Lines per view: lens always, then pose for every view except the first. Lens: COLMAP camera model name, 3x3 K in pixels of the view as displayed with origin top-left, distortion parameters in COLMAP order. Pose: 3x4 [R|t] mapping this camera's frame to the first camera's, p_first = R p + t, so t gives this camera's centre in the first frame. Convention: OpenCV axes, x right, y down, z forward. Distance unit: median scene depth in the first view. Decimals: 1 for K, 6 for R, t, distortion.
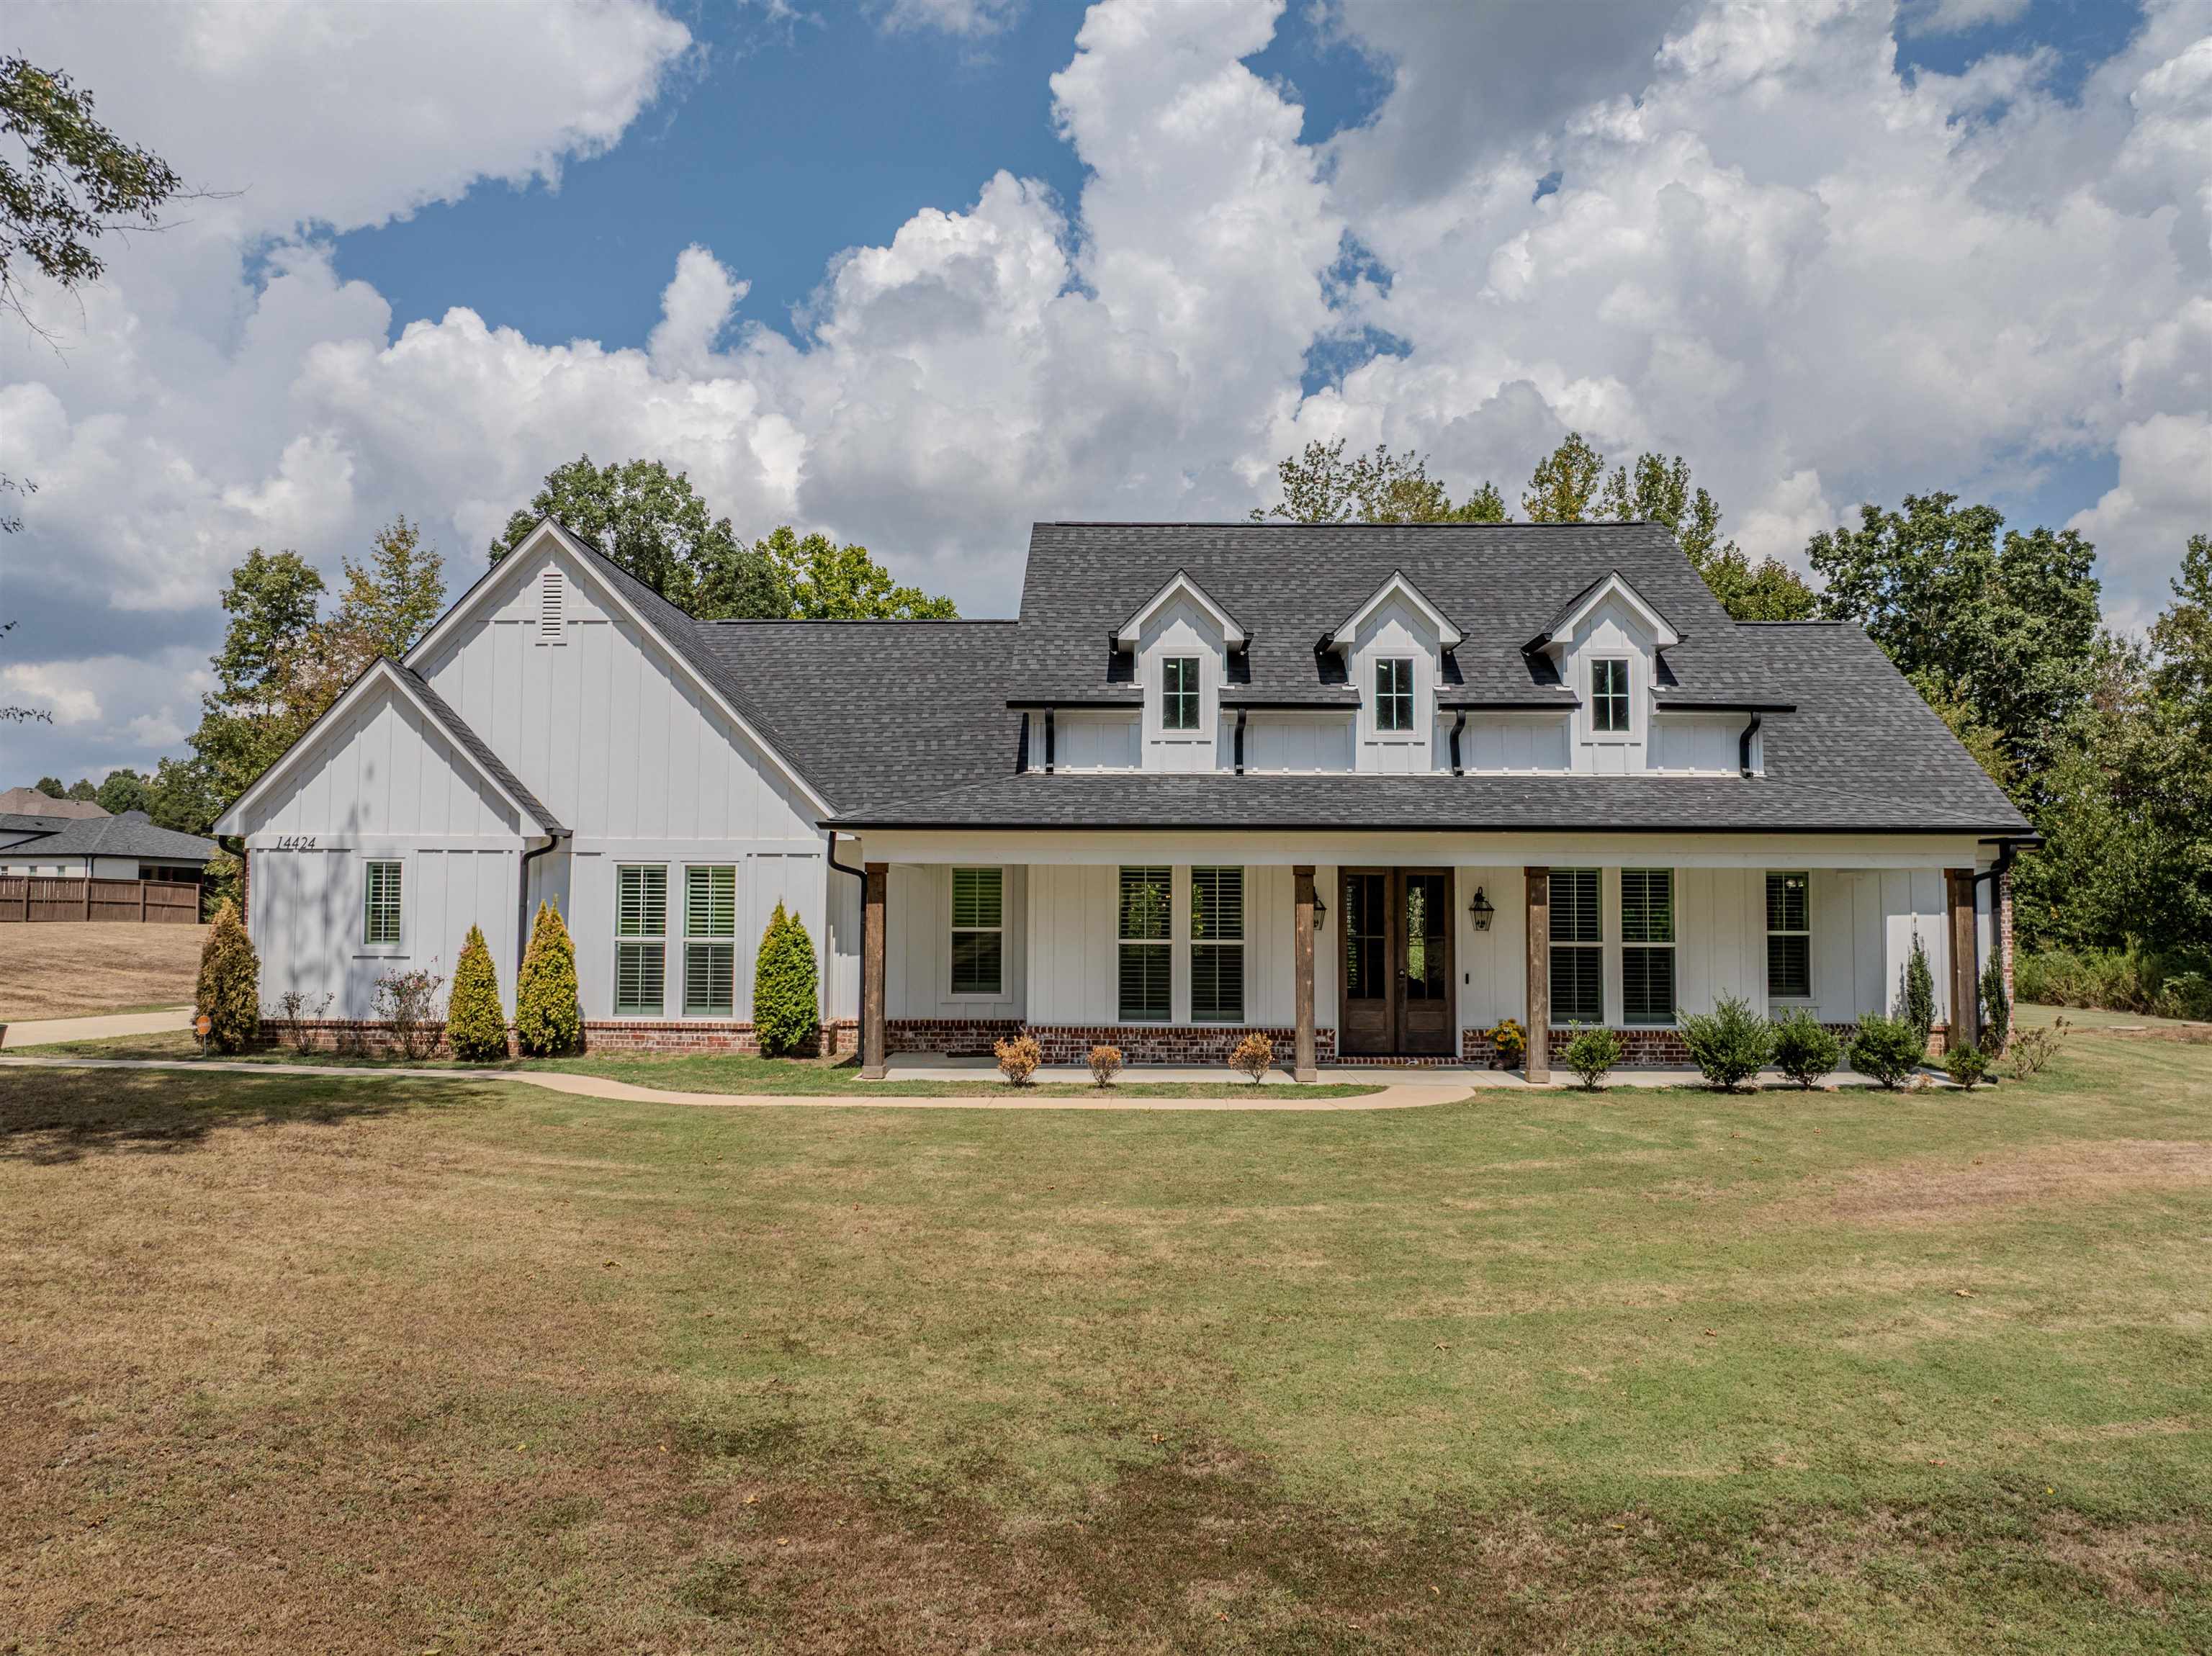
lens RADIAL K [[1547.9, 0, 1115.3], [0, 1547.9, 826.0], [0, 0, 1]] dist [-0.007110, -0.021599]
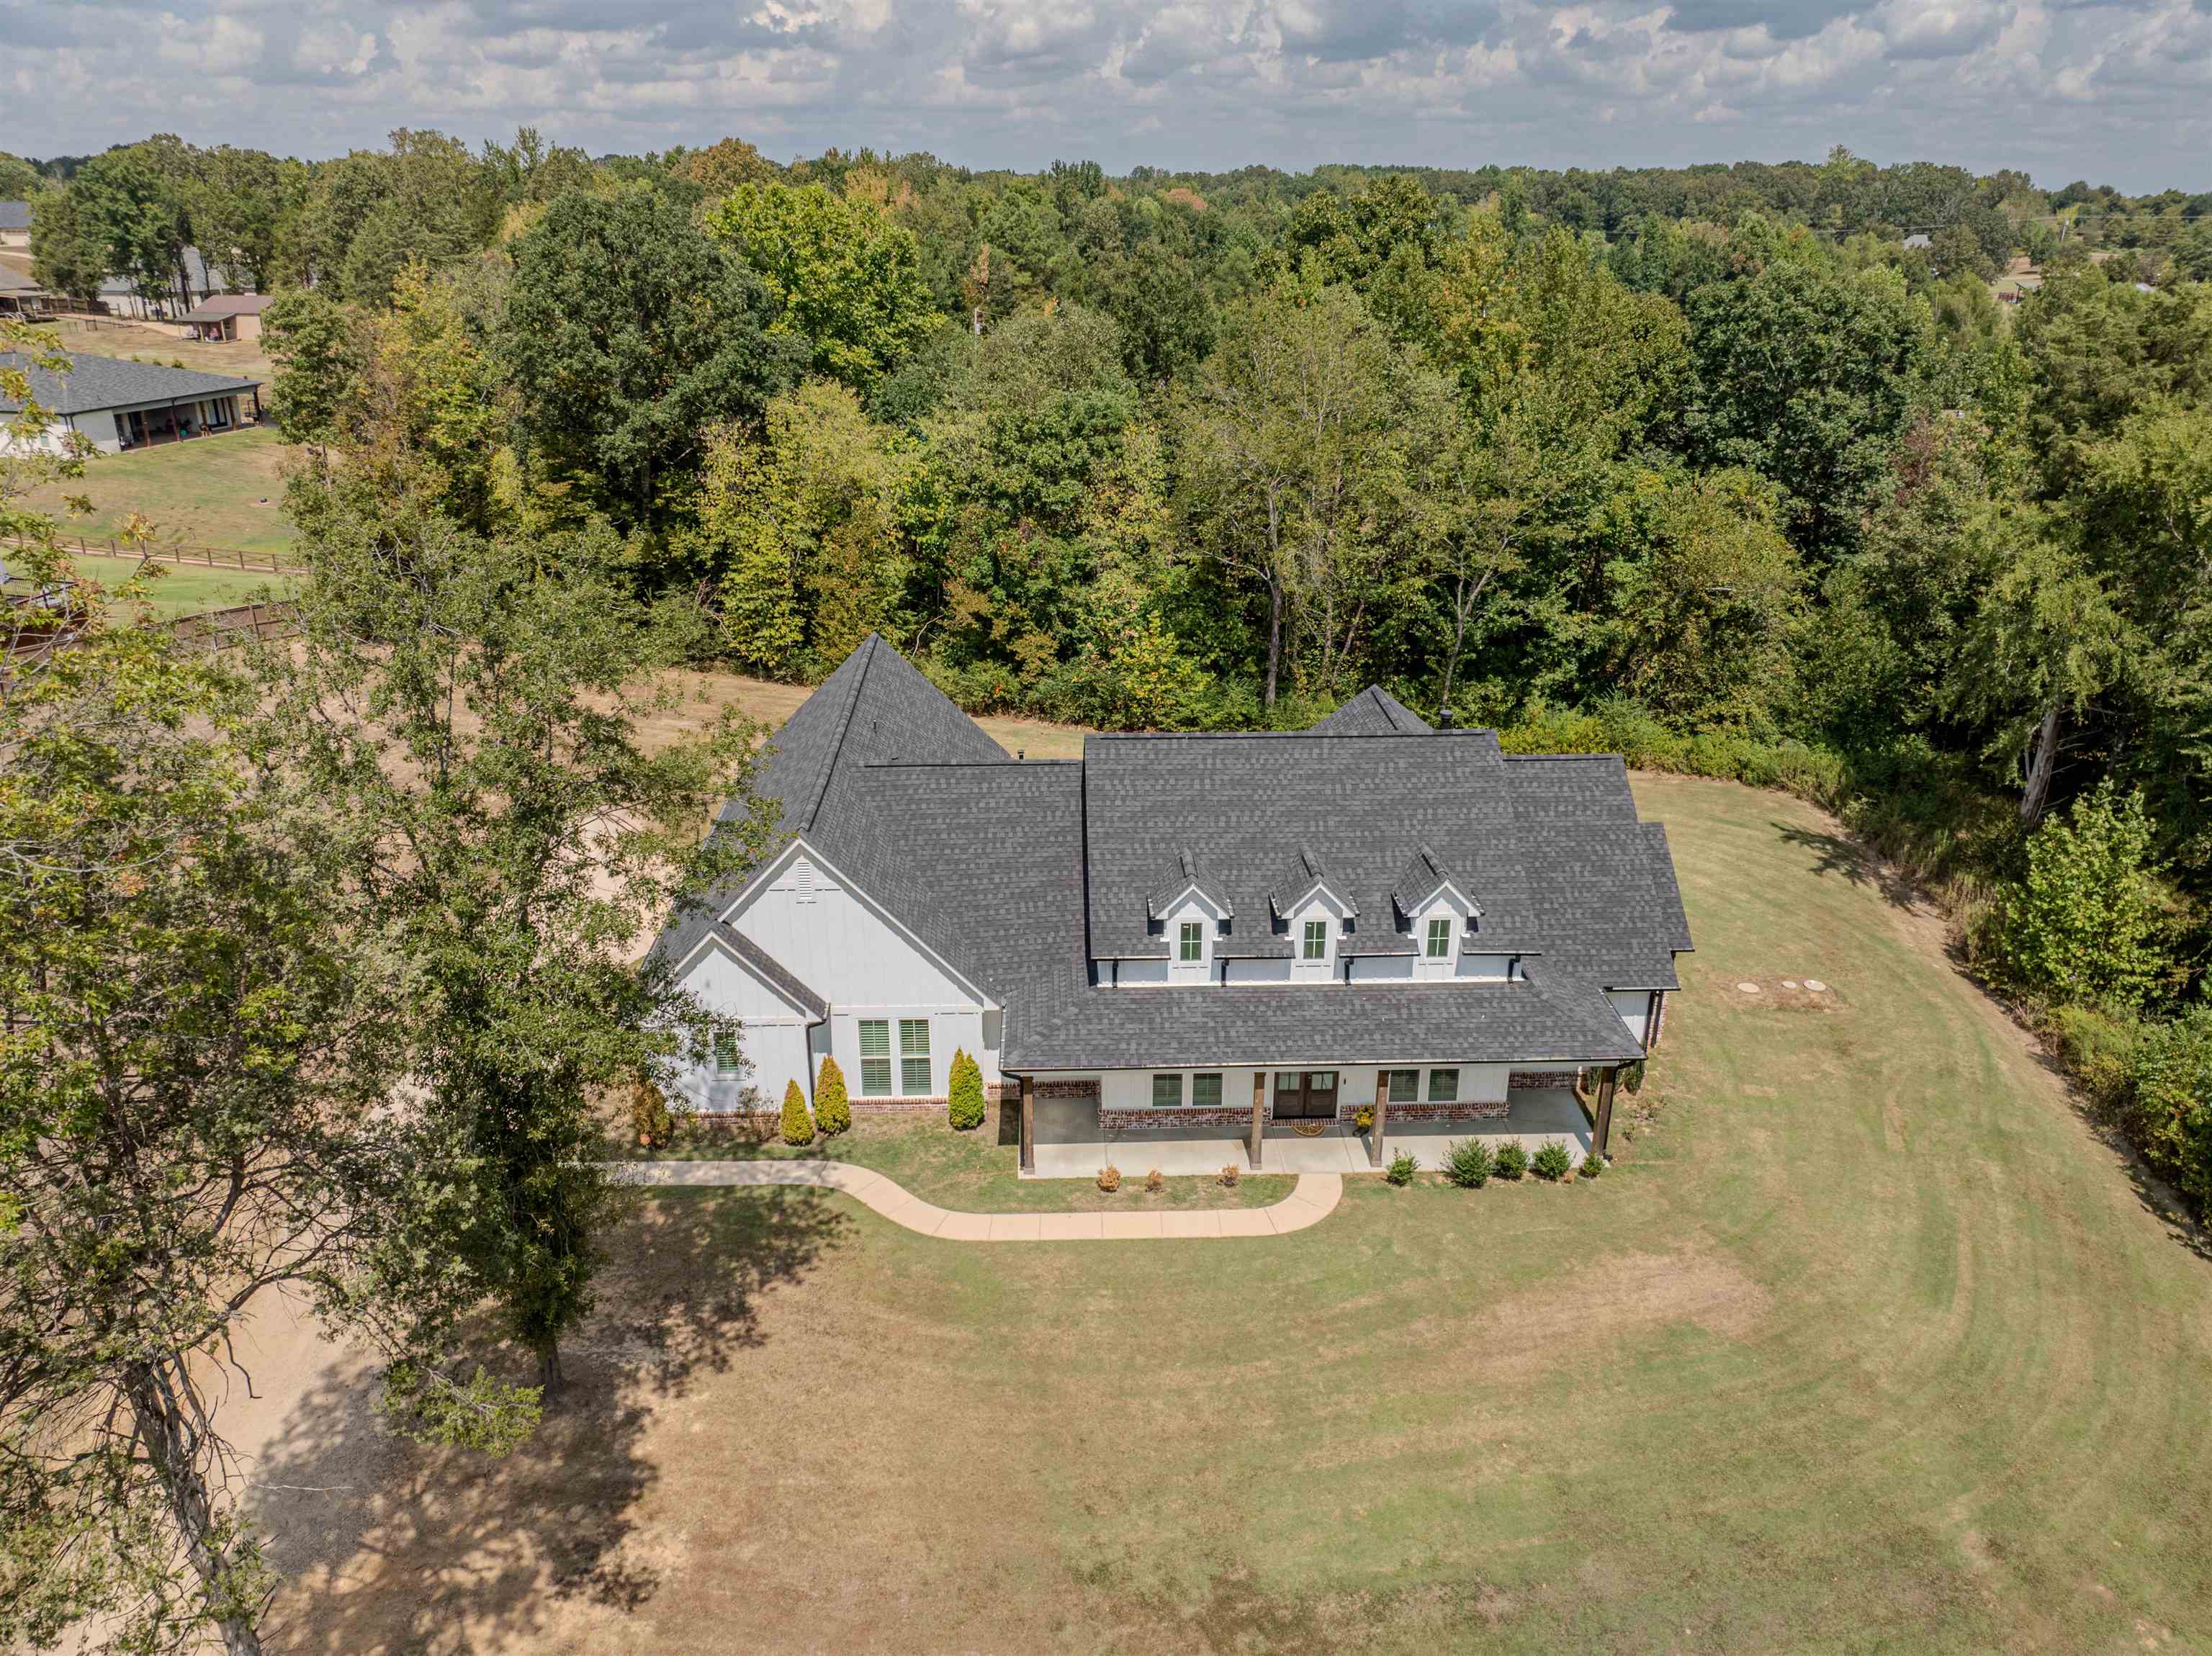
lens RADIAL K [[1547.9, 0, 1115.3], [0, 1547.9, 826.0], [0, 0, 1]] dist [-0.007110, -0.021599]
pose [[0.998175, -0.022238, 0.056143, -0.134106], [-0.004379, 0.900618, 0.434589, -0.942627], [-0.060228, -0.434042, 0.898877, -0.476401]]
